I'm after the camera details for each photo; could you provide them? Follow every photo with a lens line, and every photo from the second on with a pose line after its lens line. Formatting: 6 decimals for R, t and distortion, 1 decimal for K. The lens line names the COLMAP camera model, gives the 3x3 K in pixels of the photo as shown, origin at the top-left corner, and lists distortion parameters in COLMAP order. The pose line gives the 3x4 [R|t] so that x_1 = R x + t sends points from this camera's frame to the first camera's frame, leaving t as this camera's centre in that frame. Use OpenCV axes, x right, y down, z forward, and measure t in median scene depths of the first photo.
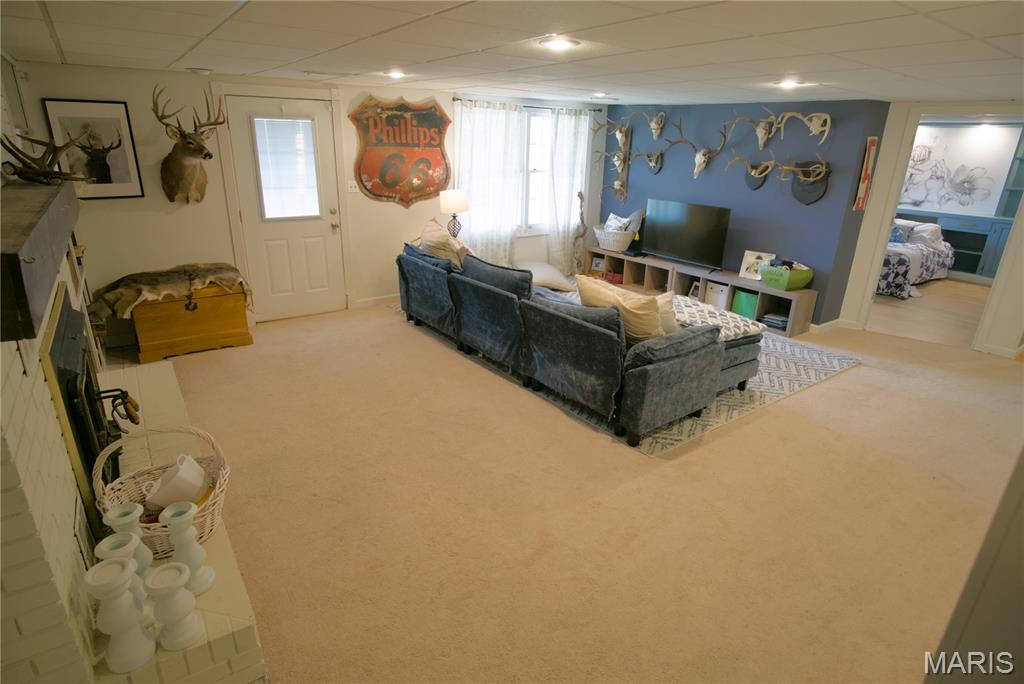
lens RADIAL K [[549.2, 0, 509.7], [0, 549.2, 340.4], [0, 0, 1]] dist [-0.029723, 0.006287]
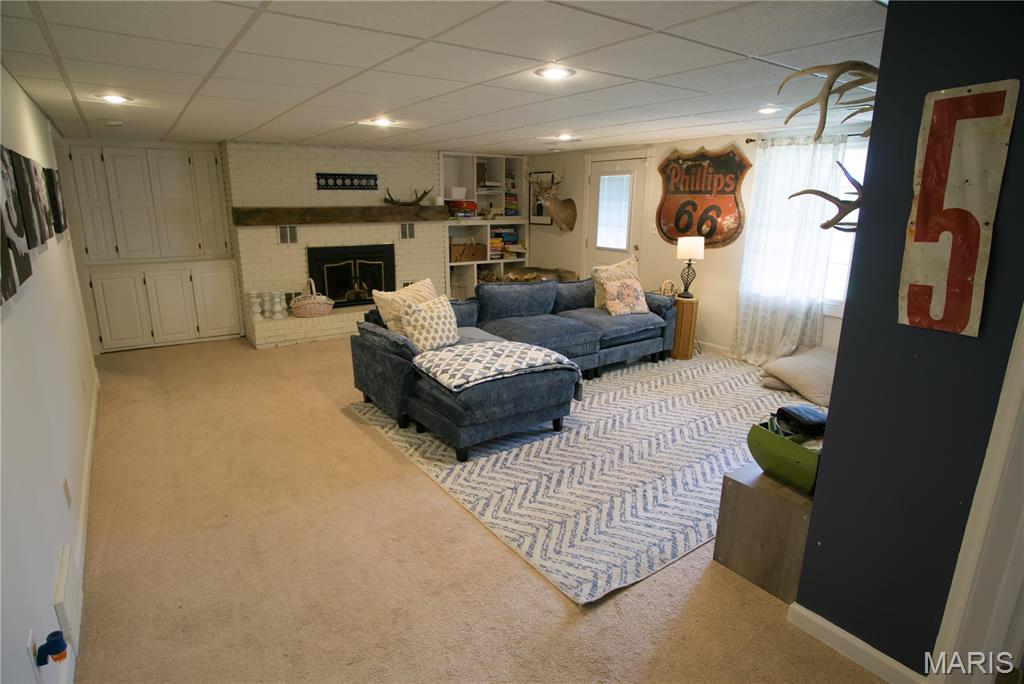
lens RADIAL K [[549.2, 0, 507.1], [0, 549.2, 342.6], [0, 0, 1]] dist [-0.029723, 0.006287]
pose [[-0.012705, 0.226368, -0.973959, 0.874659], [-0.344123, 0.913548, 0.216816, -0.201945], [0.938839, 0.337916, 0.066292, 0.700102]]
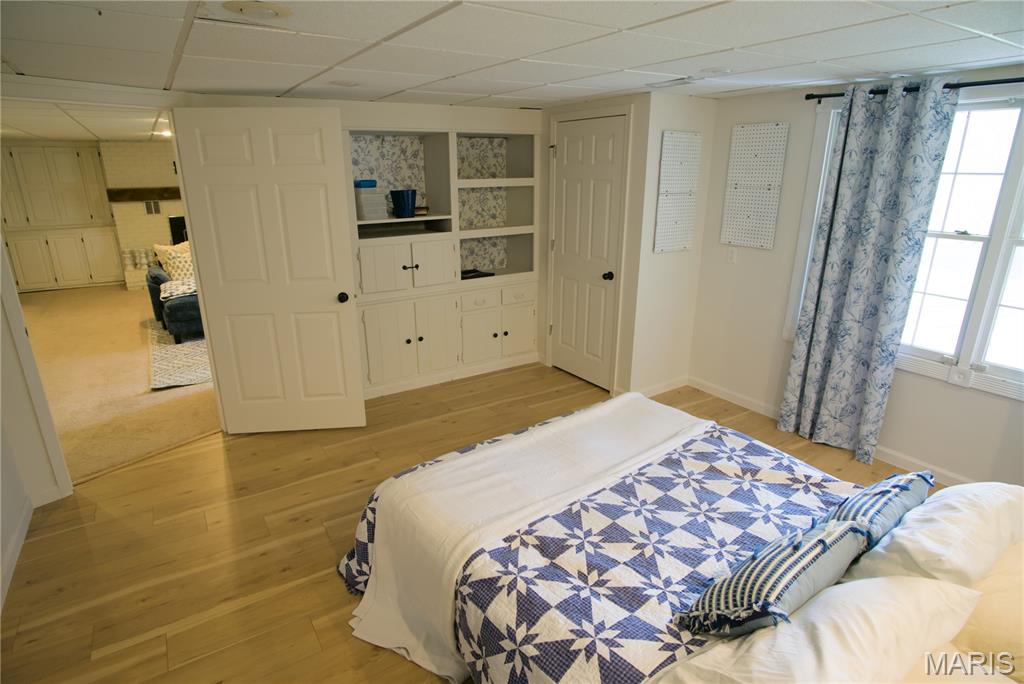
lens RADIAL K [[549.2, 0, 513.0], [0, 549.2, 345.1], [0, 0, 1]] dist [-0.029723, 0.006287]
pose [[-0.042917, 0.286174, -0.957216, 1.269724], [-0.336402, 0.898014, 0.283557, -0.434801], [0.940740, 0.334179, 0.057729, 1.276139]]
